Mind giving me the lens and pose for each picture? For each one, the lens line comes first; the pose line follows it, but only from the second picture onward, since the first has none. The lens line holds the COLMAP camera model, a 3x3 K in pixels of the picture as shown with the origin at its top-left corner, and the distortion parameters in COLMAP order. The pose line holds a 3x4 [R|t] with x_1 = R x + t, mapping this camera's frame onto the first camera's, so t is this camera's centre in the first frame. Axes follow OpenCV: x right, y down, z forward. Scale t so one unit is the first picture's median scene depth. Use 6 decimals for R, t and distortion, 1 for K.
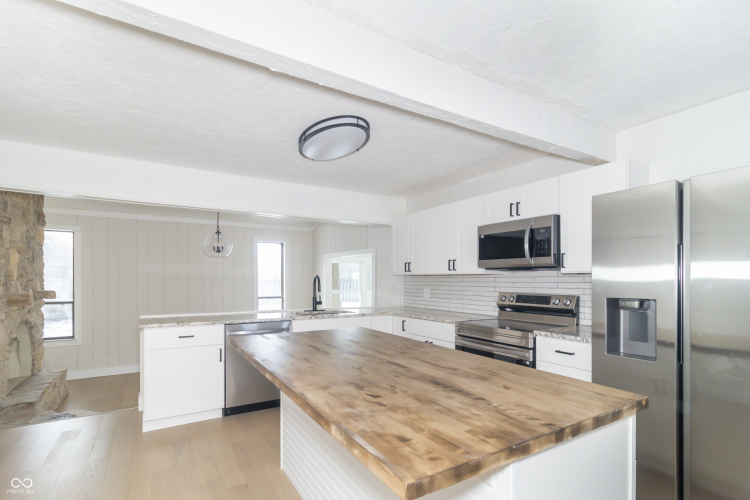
lens RADIAL K [[355.5, 0, 363.3], [0, 355.5, 285.2], [0, 0, 1]] dist [0.000252, 0.000224]
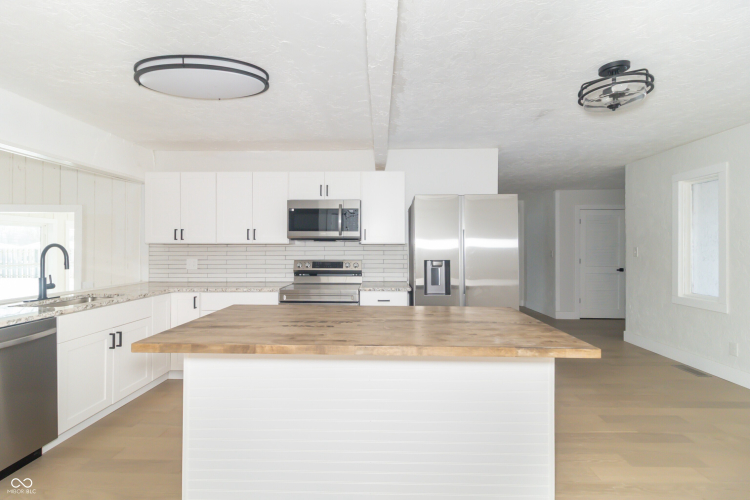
lens RADIAL K [[355.5, 0, 372.7], [0, 355.5, 244.3], [0, 0, 1]] dist [0.000252, 0.000224]
pose [[0.535815, 0.003823, 0.844327, -0.445774], [0.017568, 0.999723, -0.015676, -0.007500], [-0.844153, 0.023233, 0.535599, 0.192208]]
